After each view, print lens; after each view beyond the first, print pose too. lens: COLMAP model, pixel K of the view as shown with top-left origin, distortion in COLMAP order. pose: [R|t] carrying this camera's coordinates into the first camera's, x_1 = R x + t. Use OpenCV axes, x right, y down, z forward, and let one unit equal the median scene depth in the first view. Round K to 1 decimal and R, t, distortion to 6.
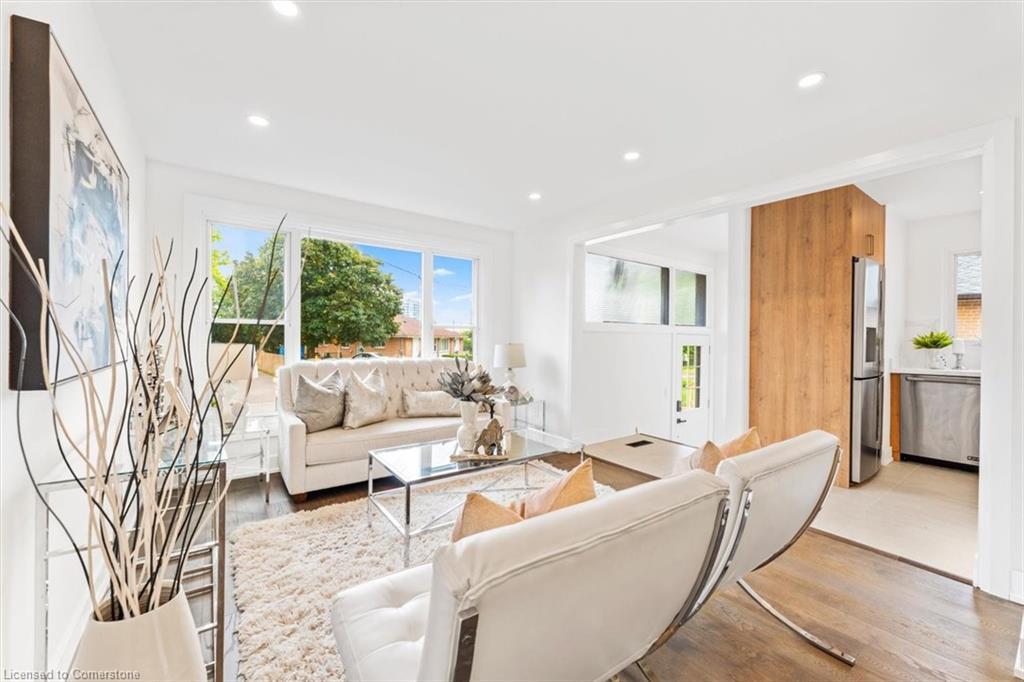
lens RADIAL K [[412.6, 0, 510.8], [0, 412.6, 338.8], [0, 0, 1]] dist [-0.000176, -0.000092]
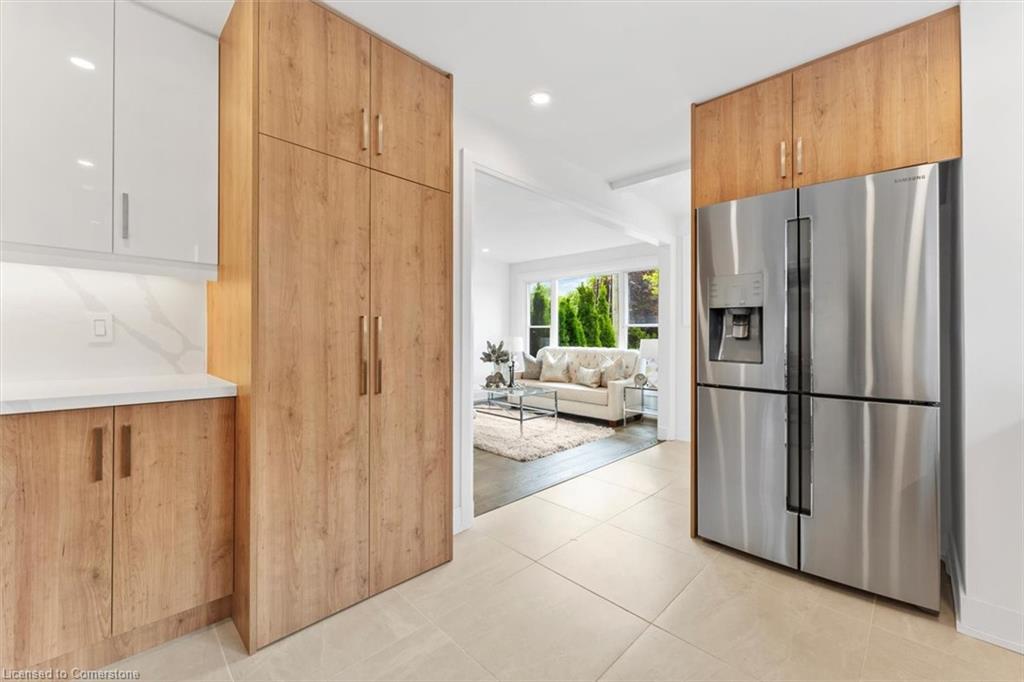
lens RADIAL K [[412.6, 0, 510.8], [0, 412.6, 338.8], [0, 0, 1]] dist [-0.000176, -0.000092]
pose [[0.152700, -0.004735, -0.988261, 1.371412], [-0.005647, 0.999968, -0.005664, 0.029910], [0.988256, 0.006446, 0.152669, 0.535303]]
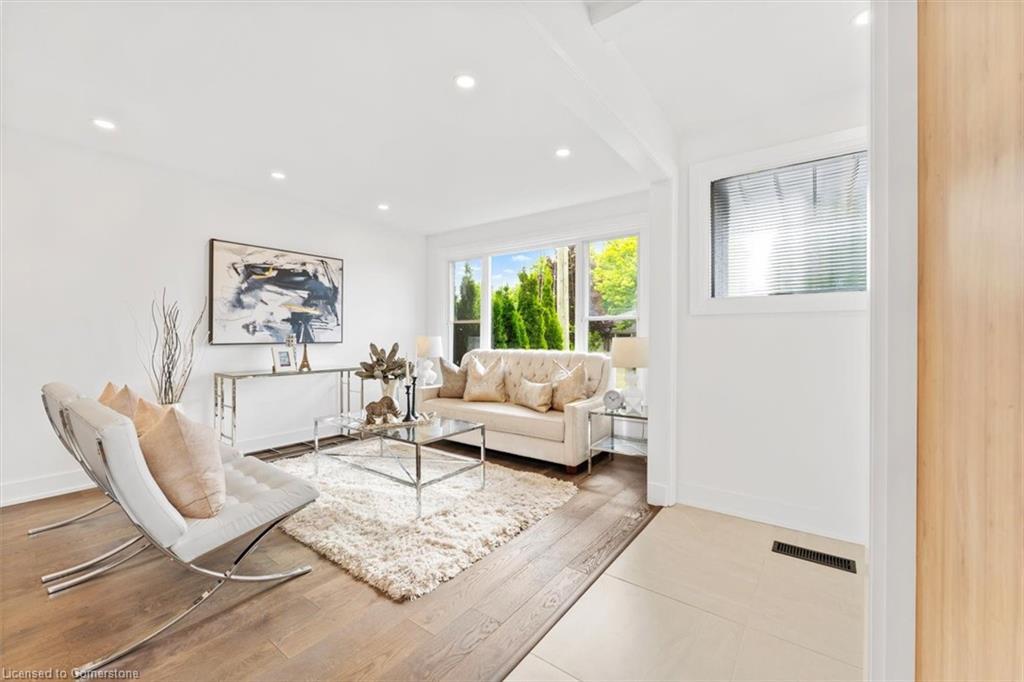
lens RADIAL K [[412.6, 0, 510.8], [0, 412.6, 338.8], [0, 0, 1]] dist [-0.000176, -0.000092]
pose [[0.292051, -0.001037, -0.956402, 0.845535], [0.000151, 0.999999, -0.001039, 0.020916], [0.956403, 0.000159, 0.292051, 0.706105]]
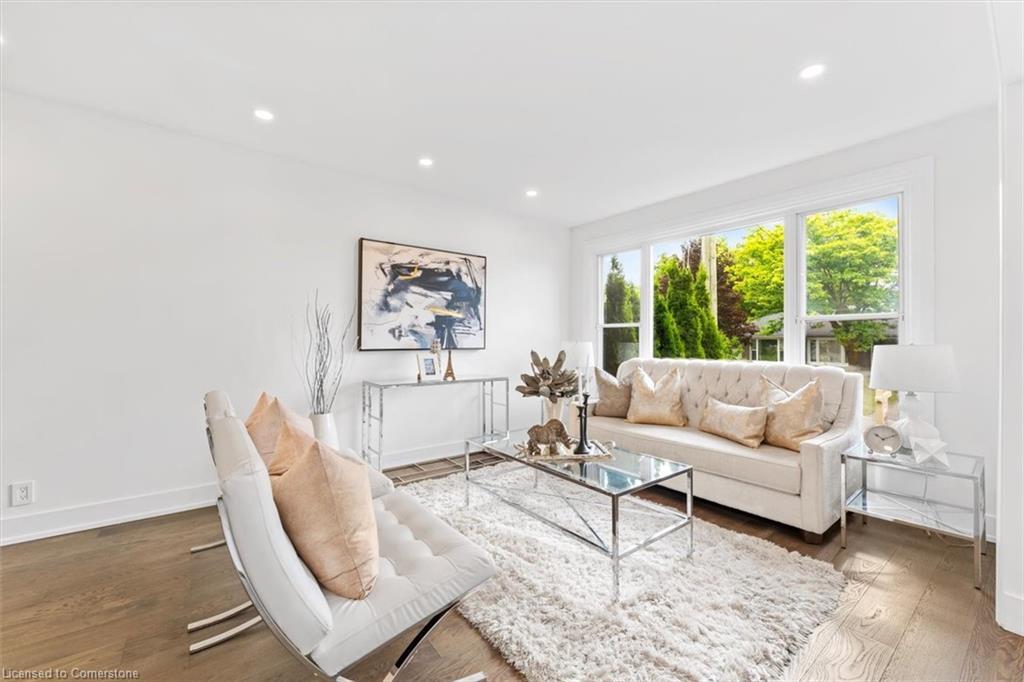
lens RADIAL K [[412.6, 0, 510.8], [0, 412.6, 338.8], [0, 0, 1]] dist [-0.000176, -0.000092]
pose [[0.024663, -0.014112, -0.999596, 0.622596], [-0.004145, 0.999890, -0.014219, 0.019279], [0.999687, 0.004494, 0.024602, 0.623429]]
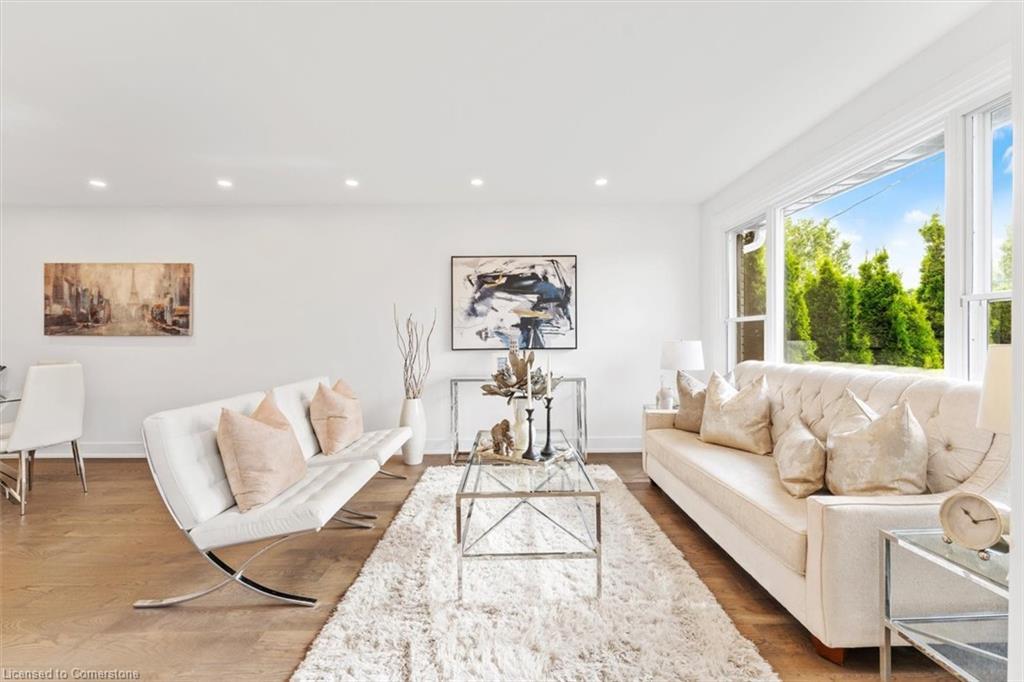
lens RADIAL K [[412.6, 0, 510.8], [0, 412.6, 338.8], [0, 0, 1]] dist [-0.000176, -0.000092]
pose [[-0.585487, -0.006414, -0.810656, 0.498278], [0.002594, 0.999949, -0.009785, 0.015017], [0.810677, -0.007832, -0.585441, 1.102170]]
